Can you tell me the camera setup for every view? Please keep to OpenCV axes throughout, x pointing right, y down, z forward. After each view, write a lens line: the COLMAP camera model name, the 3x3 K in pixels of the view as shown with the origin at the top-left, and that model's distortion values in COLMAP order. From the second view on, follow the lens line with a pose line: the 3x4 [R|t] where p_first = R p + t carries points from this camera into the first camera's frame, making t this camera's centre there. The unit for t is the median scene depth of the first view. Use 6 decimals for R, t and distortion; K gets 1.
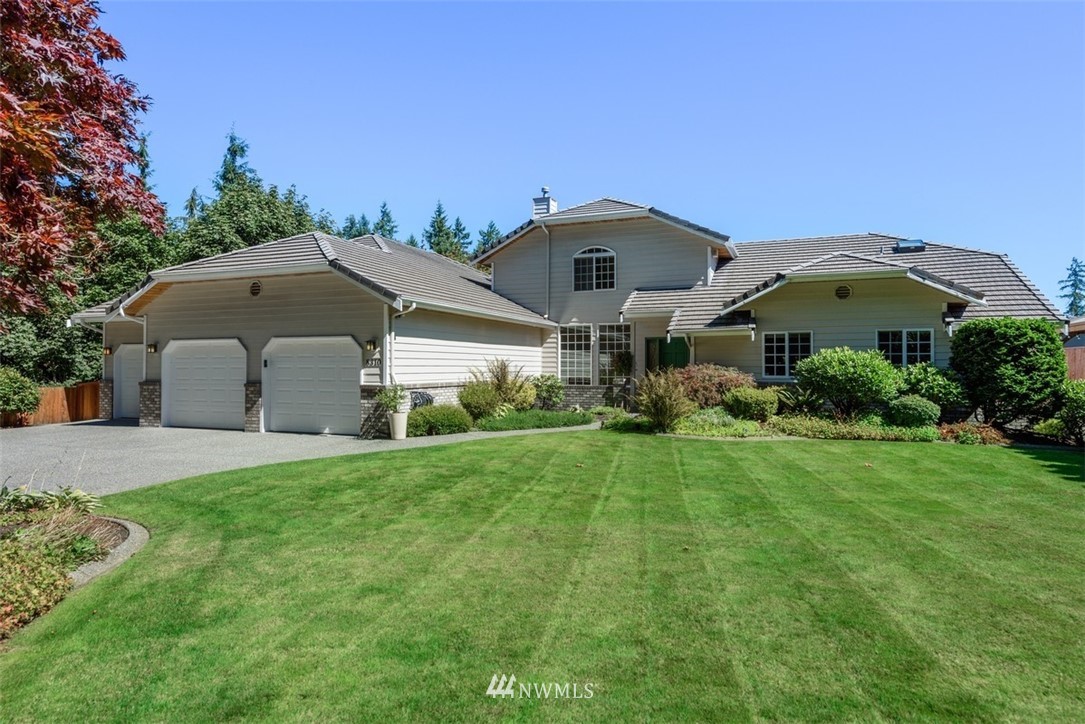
lens RADIAL K [[602.9, 0, 536.6], [0, 602.9, 365.5], [0, 0, 1]] dist [-0.014318, 0.000173]
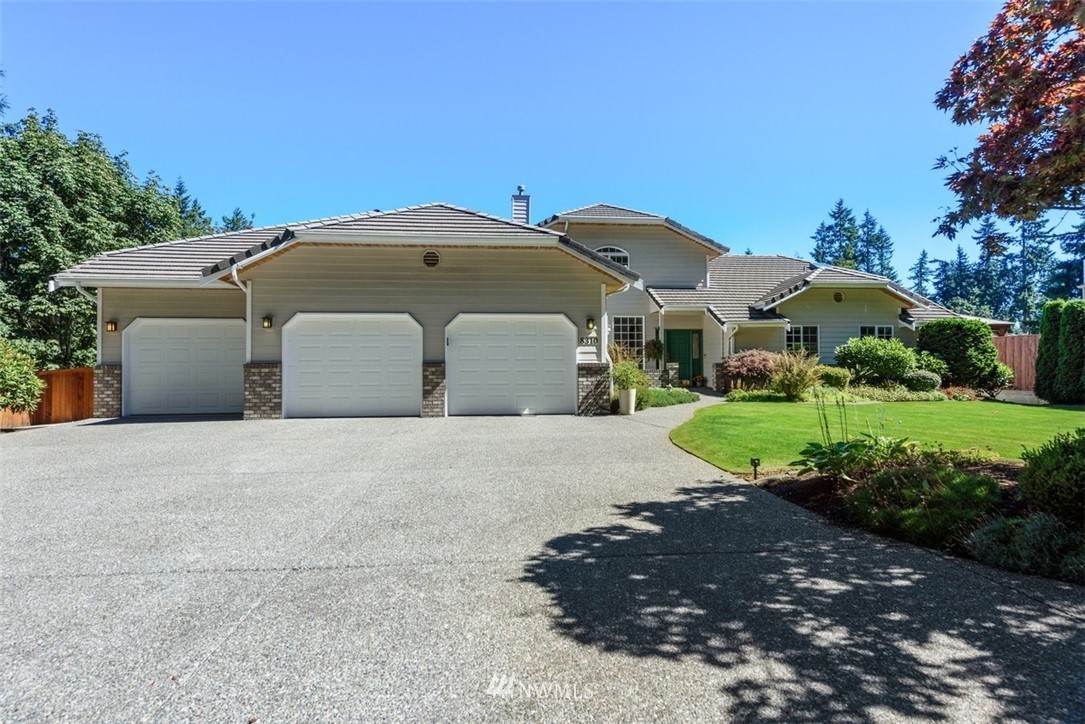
lens RADIAL K [[602.9, 0, 477.2], [0, 602.9, 355.6], [0, 0, 1]] dist [-0.014318, 0.000173]
pose [[0.893394, 0.008996, 0.449185, -0.806511], [0.002705, 0.999674, -0.025402, 0.040654], [-0.449267, 0.023909, 0.893078, 0.161651]]
